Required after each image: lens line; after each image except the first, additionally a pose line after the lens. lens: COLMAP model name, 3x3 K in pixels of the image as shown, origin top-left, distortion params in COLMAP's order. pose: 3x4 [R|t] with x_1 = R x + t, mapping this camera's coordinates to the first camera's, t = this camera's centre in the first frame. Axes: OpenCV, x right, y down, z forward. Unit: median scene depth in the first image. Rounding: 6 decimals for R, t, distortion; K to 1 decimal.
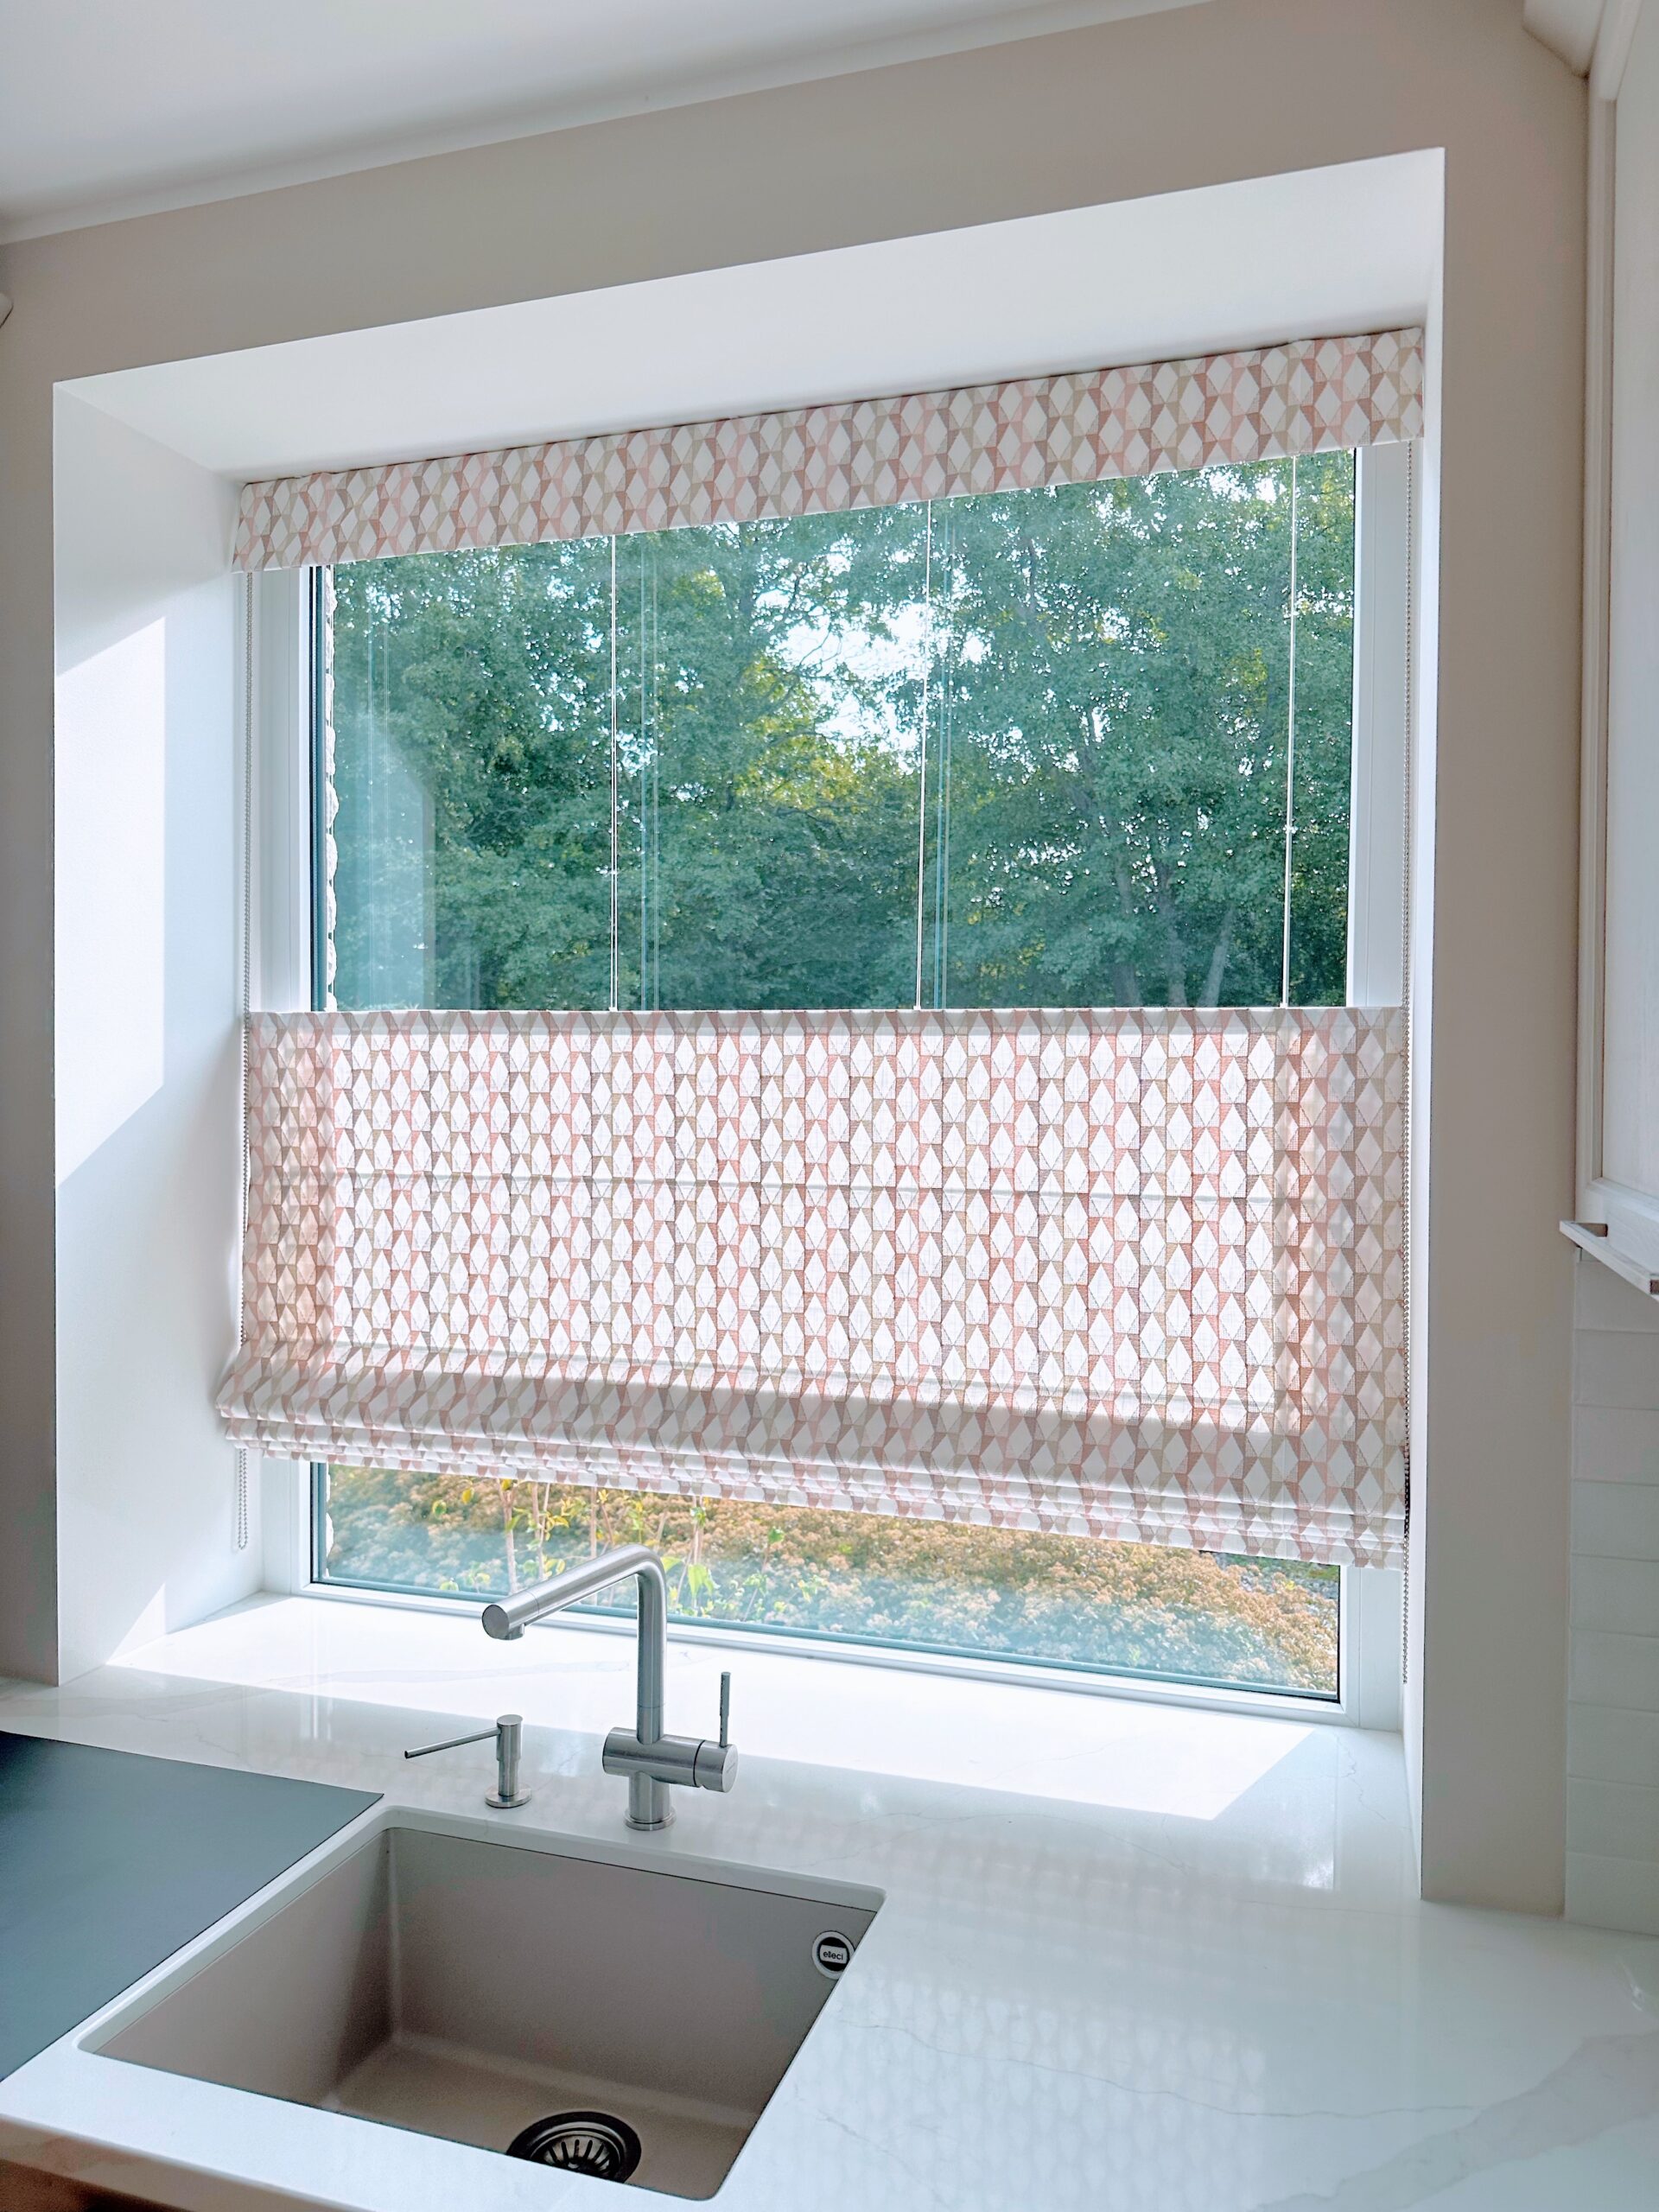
lens RADIAL K [[1539.6, 0, 829.5], [0, 1539.6, 1106.0], [0, 0, 1]] dist [0.096183, -0.143040]
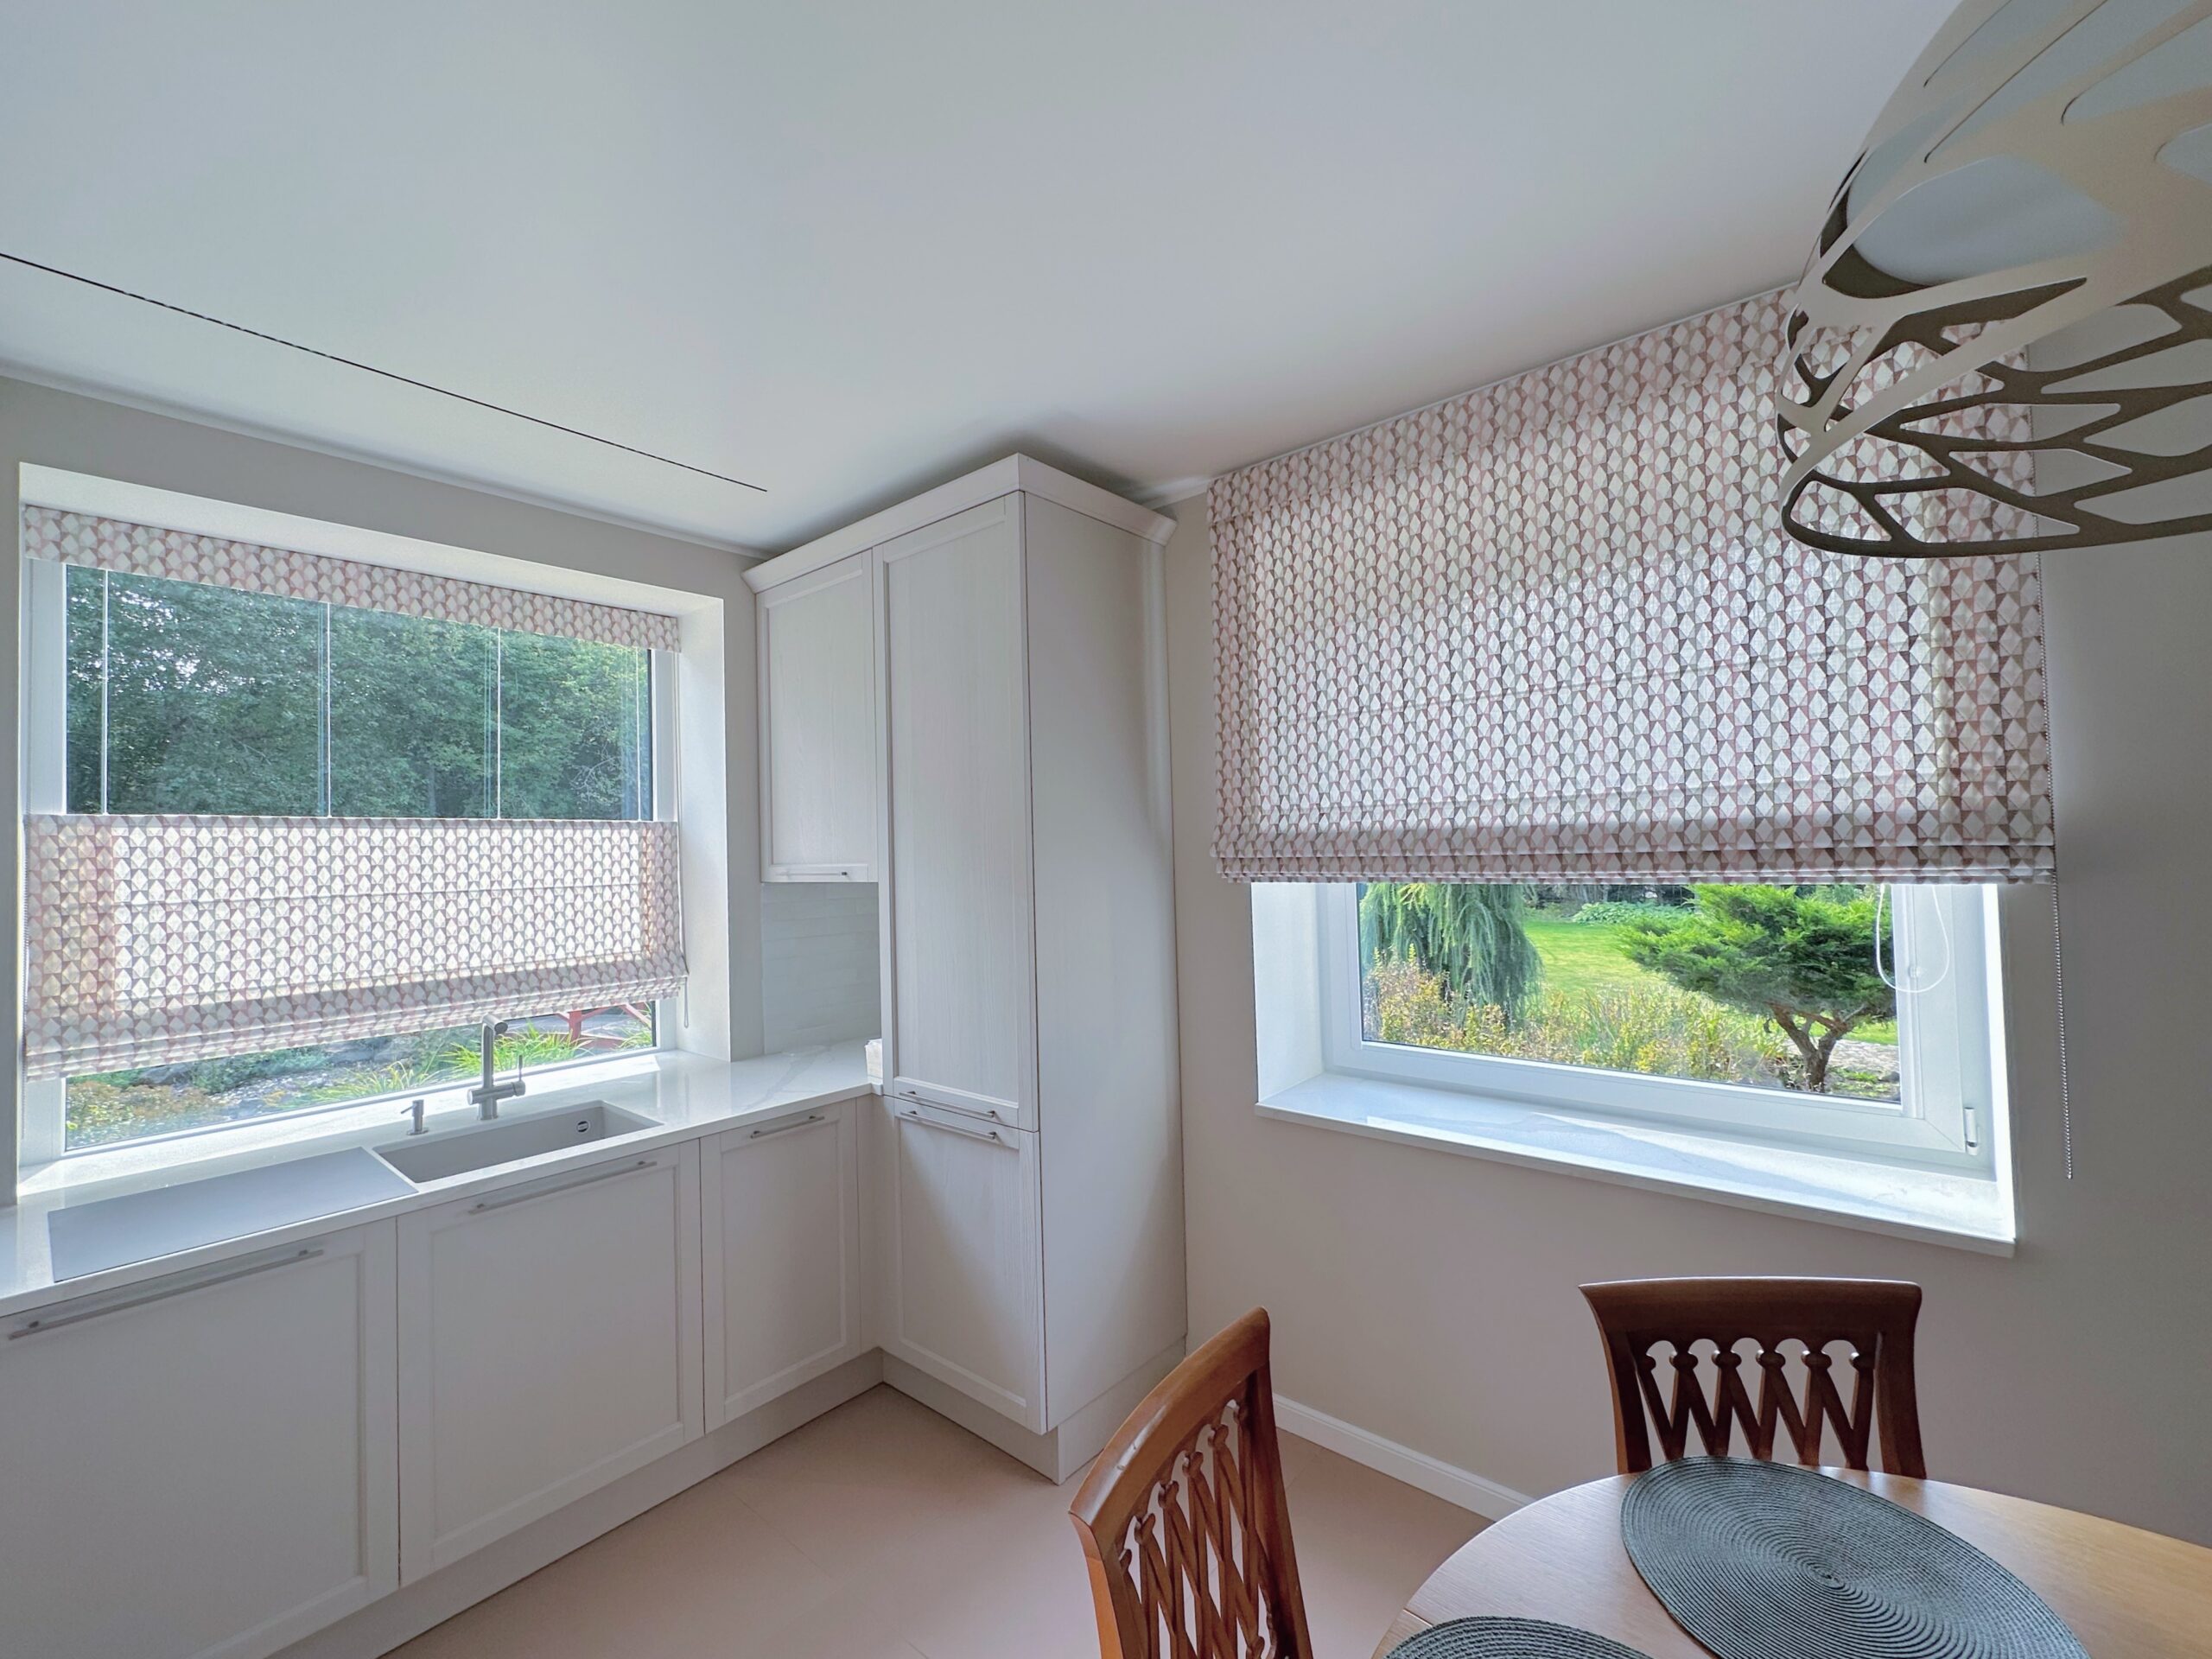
lens RADIAL K [[885.4, 0, 1106.0], [0, 885.4, 829.5], [0, 0, 1]] dist [0.001473, 0.000342]
pose [[0.388123, 0.004891, 0.921595, -0.821022], [0.041187, 0.998895, -0.022647, 0.026460], [-0.920687, 0.046748, 0.387493, -0.448977]]
